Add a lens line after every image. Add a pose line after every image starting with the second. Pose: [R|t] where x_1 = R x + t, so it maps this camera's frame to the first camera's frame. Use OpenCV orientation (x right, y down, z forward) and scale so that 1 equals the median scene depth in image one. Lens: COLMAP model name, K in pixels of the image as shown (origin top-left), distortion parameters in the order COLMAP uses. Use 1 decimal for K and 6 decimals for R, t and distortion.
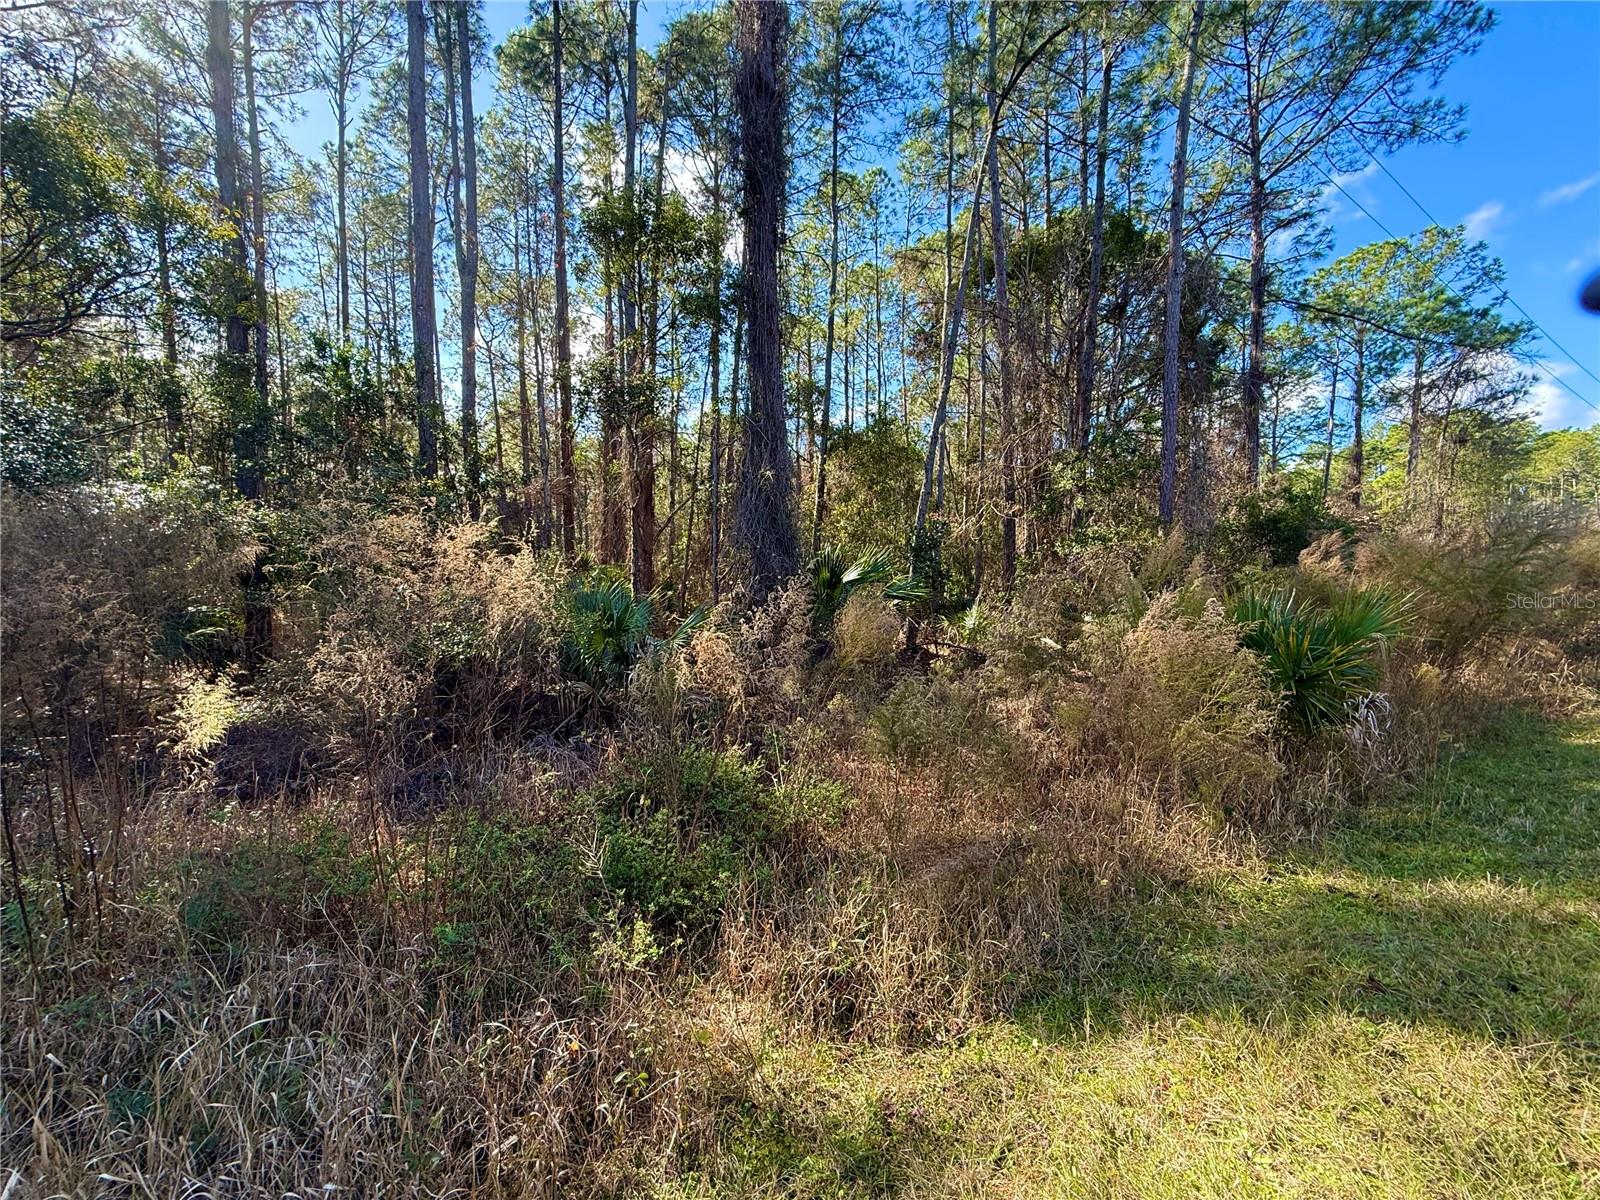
lens RADIAL K [[617.9, 0, 797.5], [0, 617.9, 603.5], [0, 0, 1]] dist [-0.002290, 0.000381]
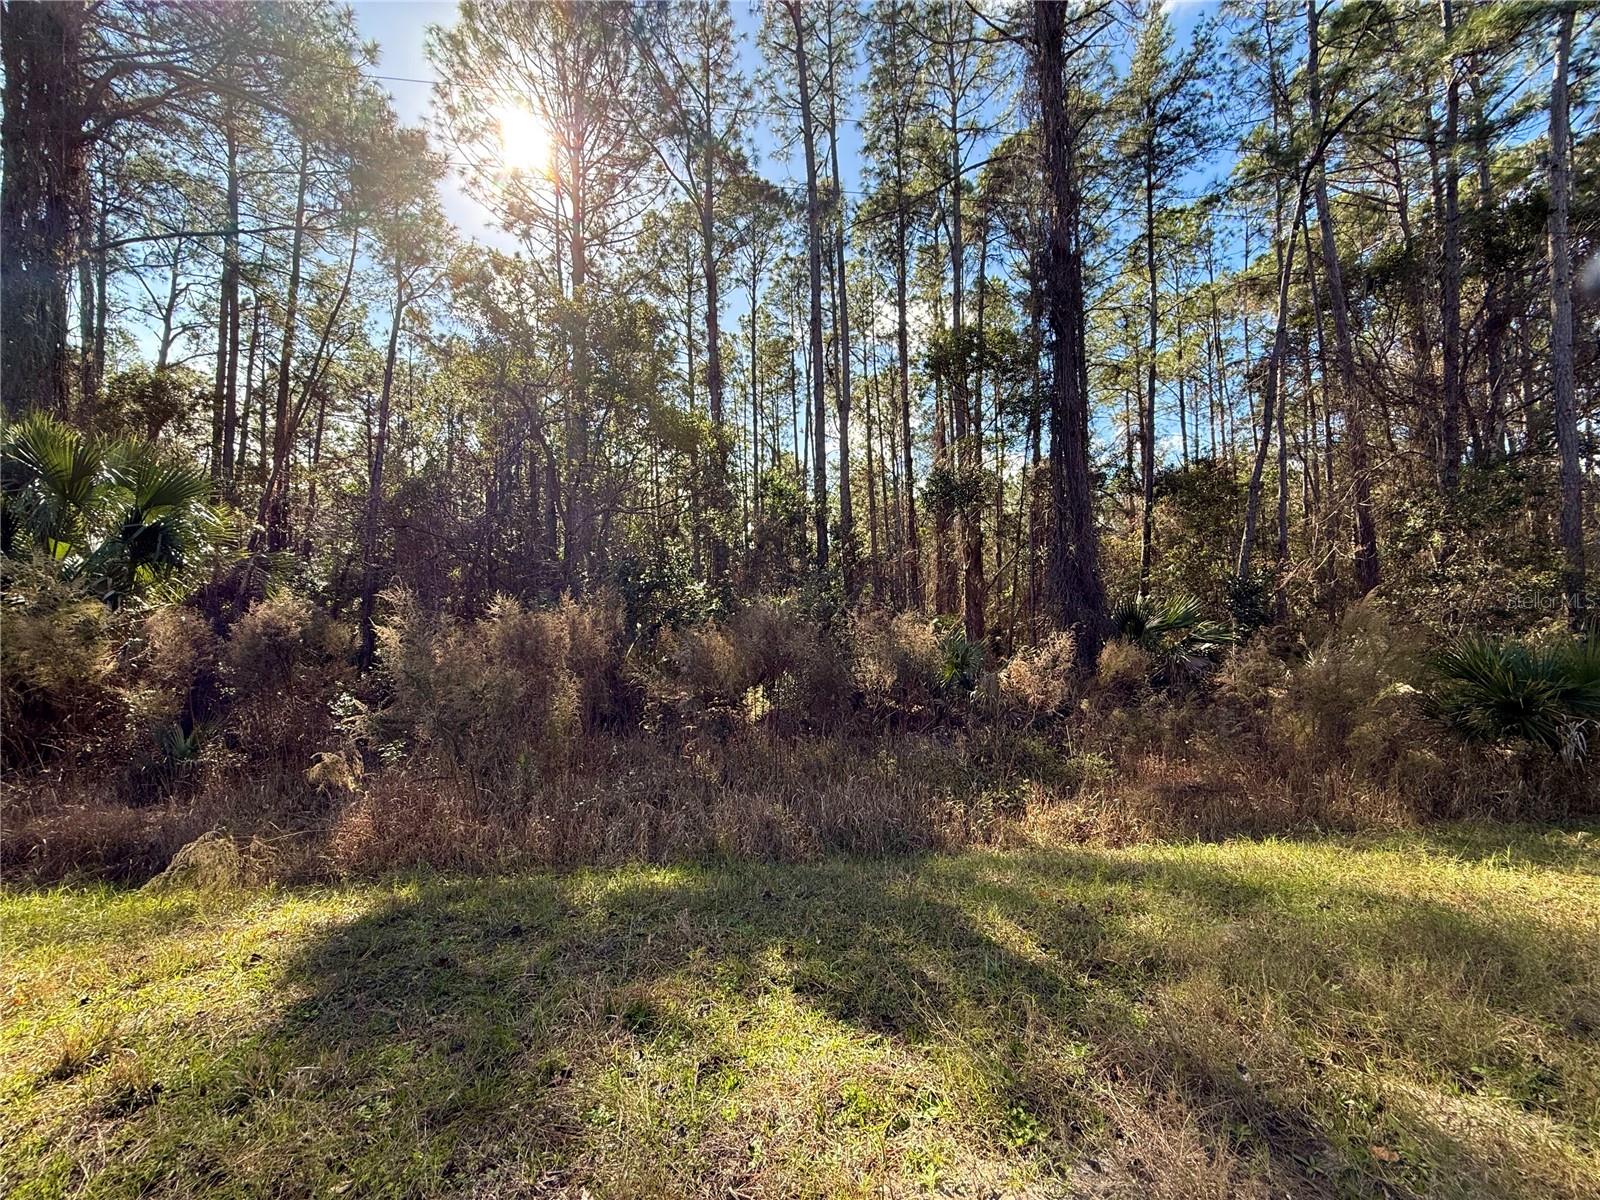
lens RADIAL K [[644.2, 0, 795.1], [0, 644.2, 600.6], [0, 0, 1]] dist [0.001236, 0.000285]
pose [[0.872839, -0.035144, -0.486741, 0.046758], [-0.000202, 0.997377, -0.072376, 0.000394], [0.488009, 0.063271, 0.870543, -0.216783]]
